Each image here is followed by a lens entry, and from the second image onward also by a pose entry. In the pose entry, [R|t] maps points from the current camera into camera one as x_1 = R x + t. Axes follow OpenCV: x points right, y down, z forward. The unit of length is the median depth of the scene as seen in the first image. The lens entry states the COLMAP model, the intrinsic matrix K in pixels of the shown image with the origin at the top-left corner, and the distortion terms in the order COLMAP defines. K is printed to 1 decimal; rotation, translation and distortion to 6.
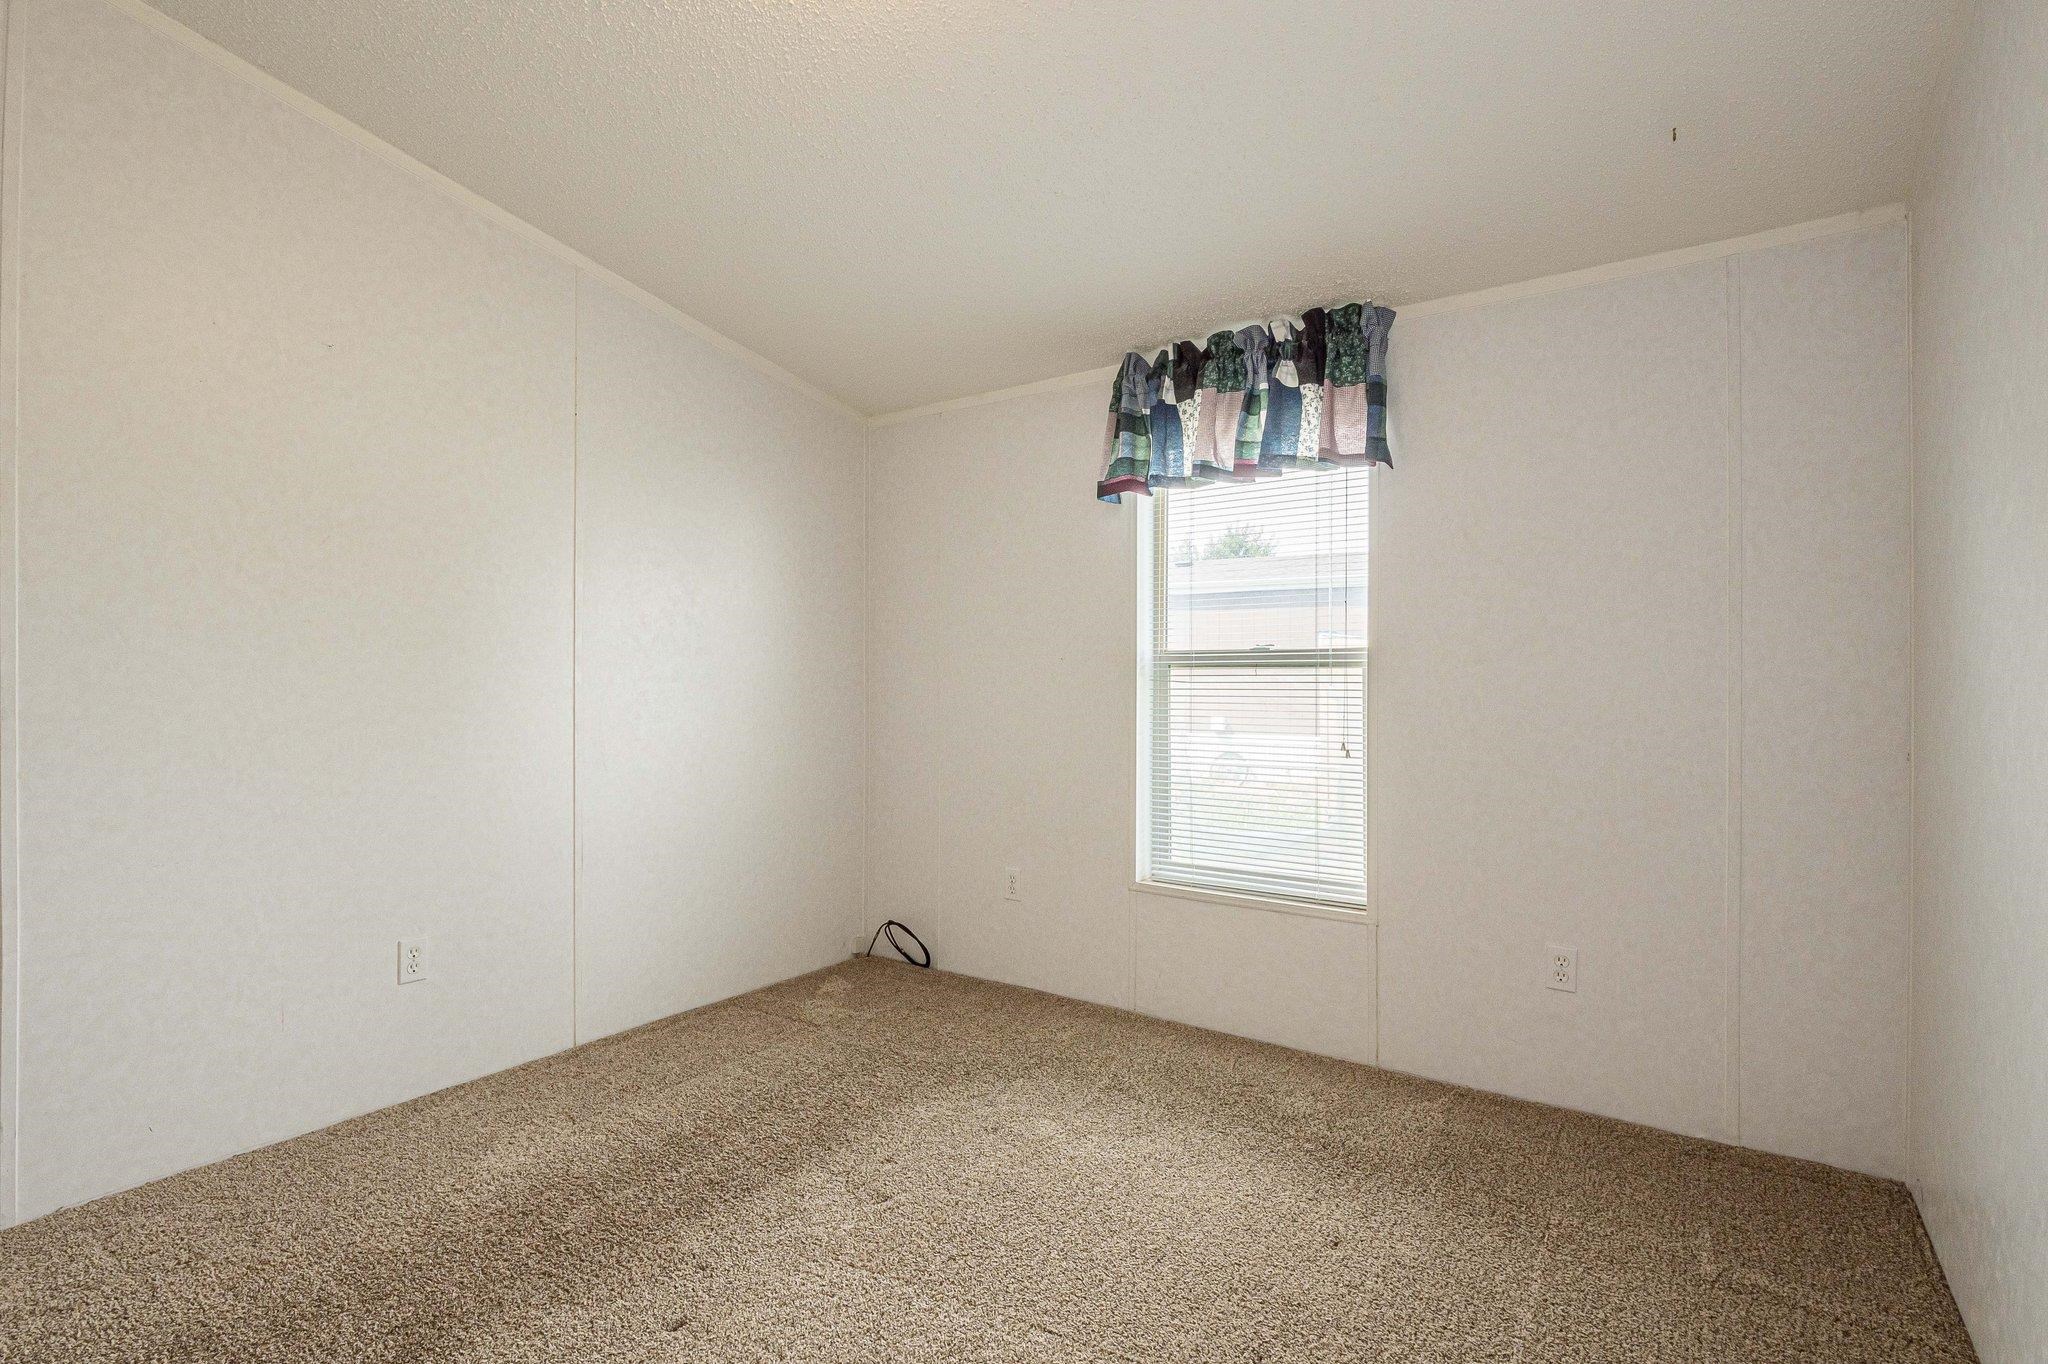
lens RADIAL K [[987.7, 0, 1019.0], [0, 987.7, 677.4], [0, 0, 1]] dist [-0.012479, -0.003997]
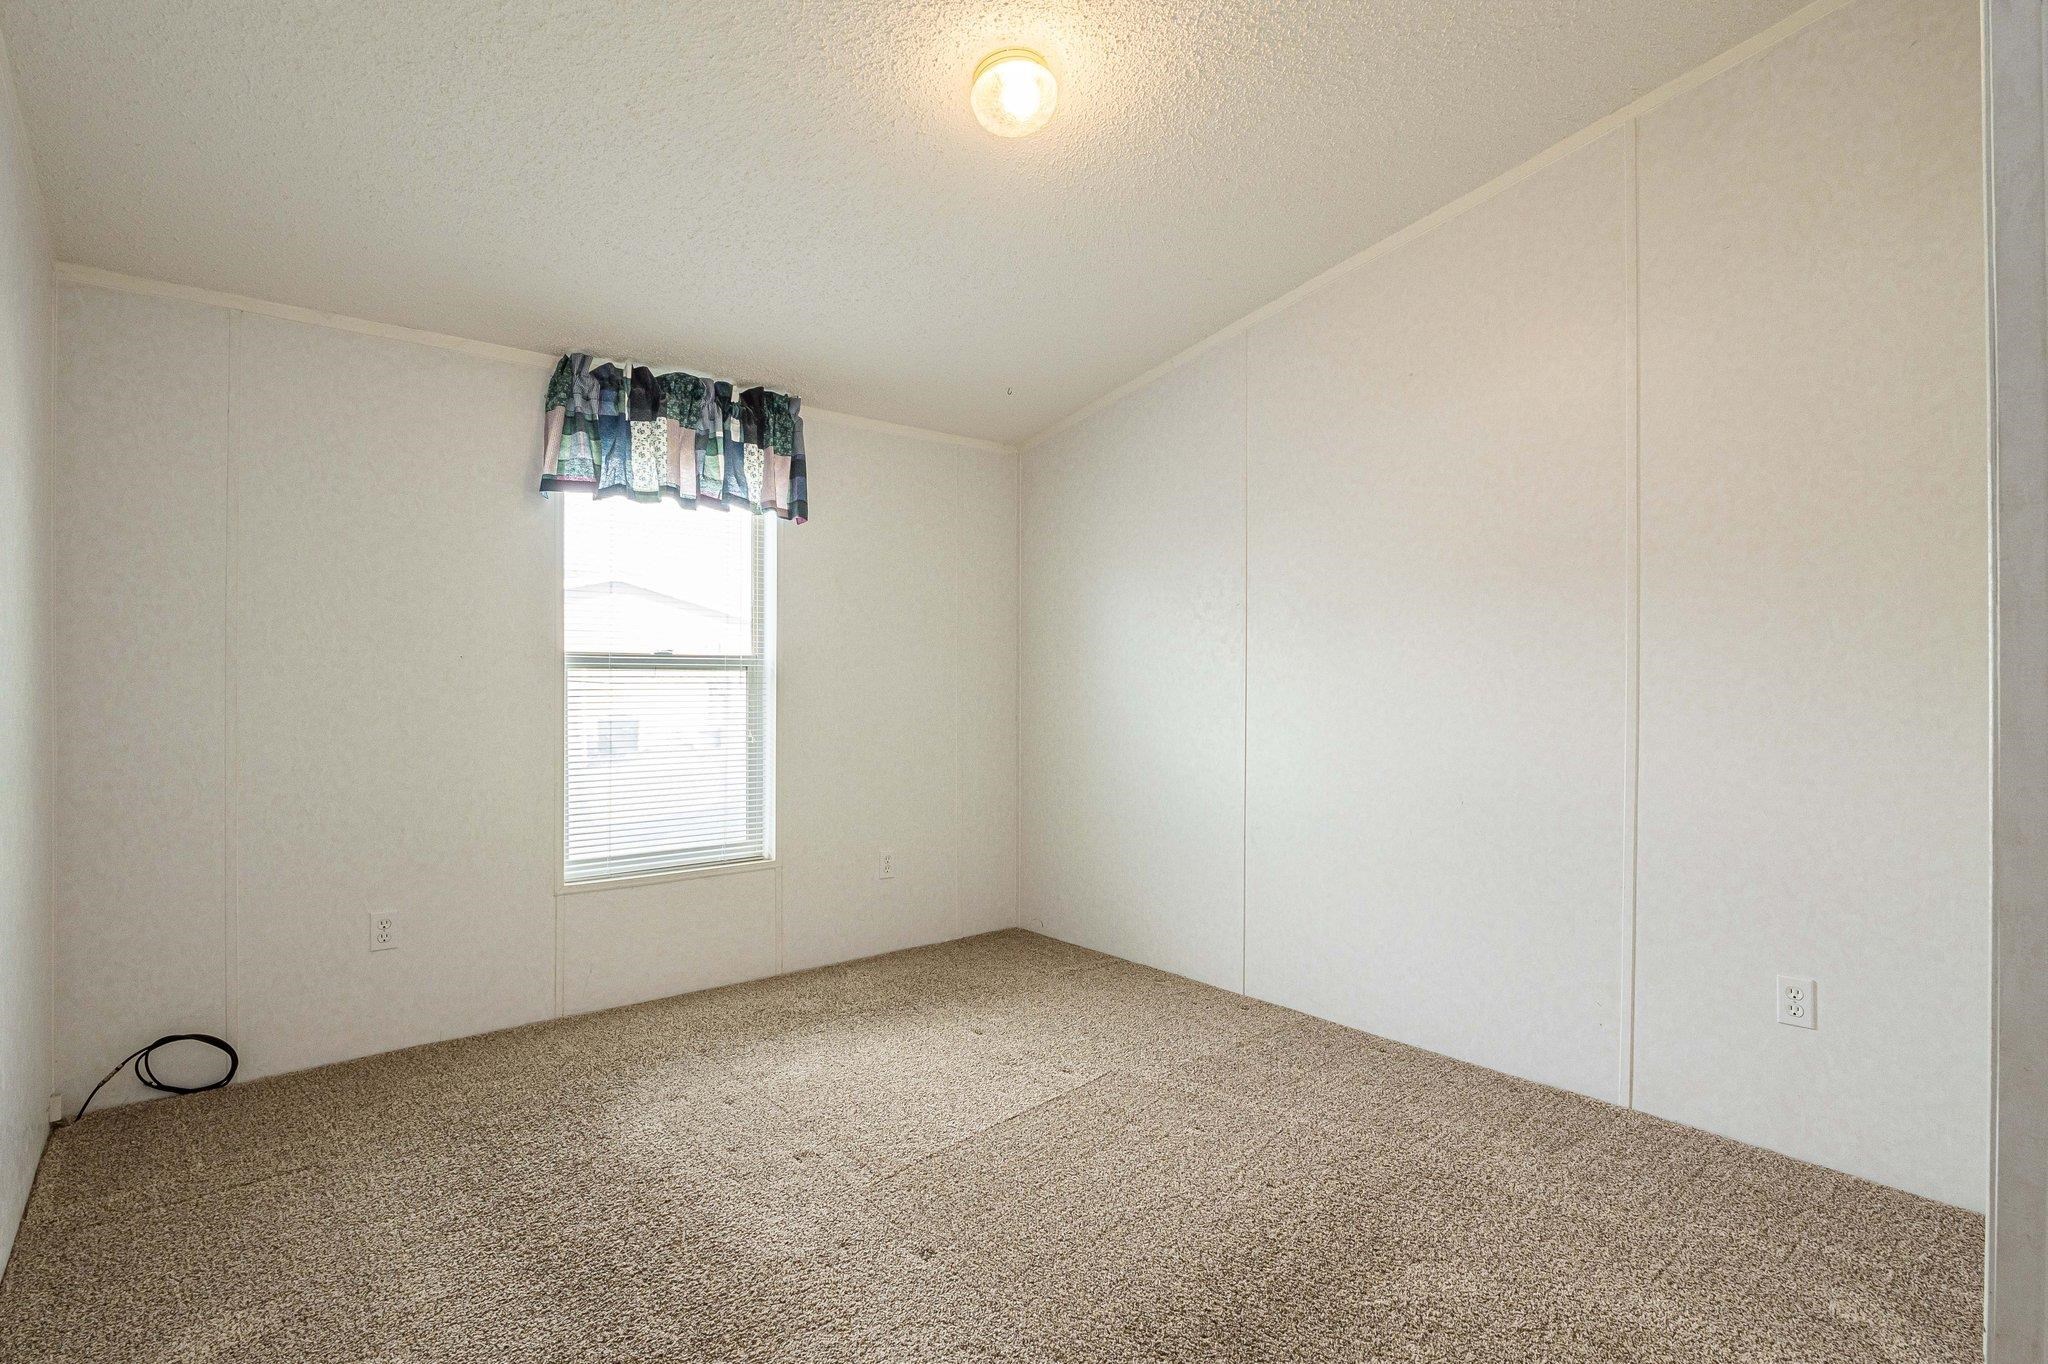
lens RADIAL K [[987.7, 0, 1016.2], [0, 987.7, 684.4], [0, 0, 1]] dist [-0.012479, -0.003997]
pose [[0.250318, -0.000996, 0.968163, -0.781403], [0.001068, 0.999999, 0.000752, 0.006566], [-0.968163, 0.000846, 0.250319, 0.340939]]
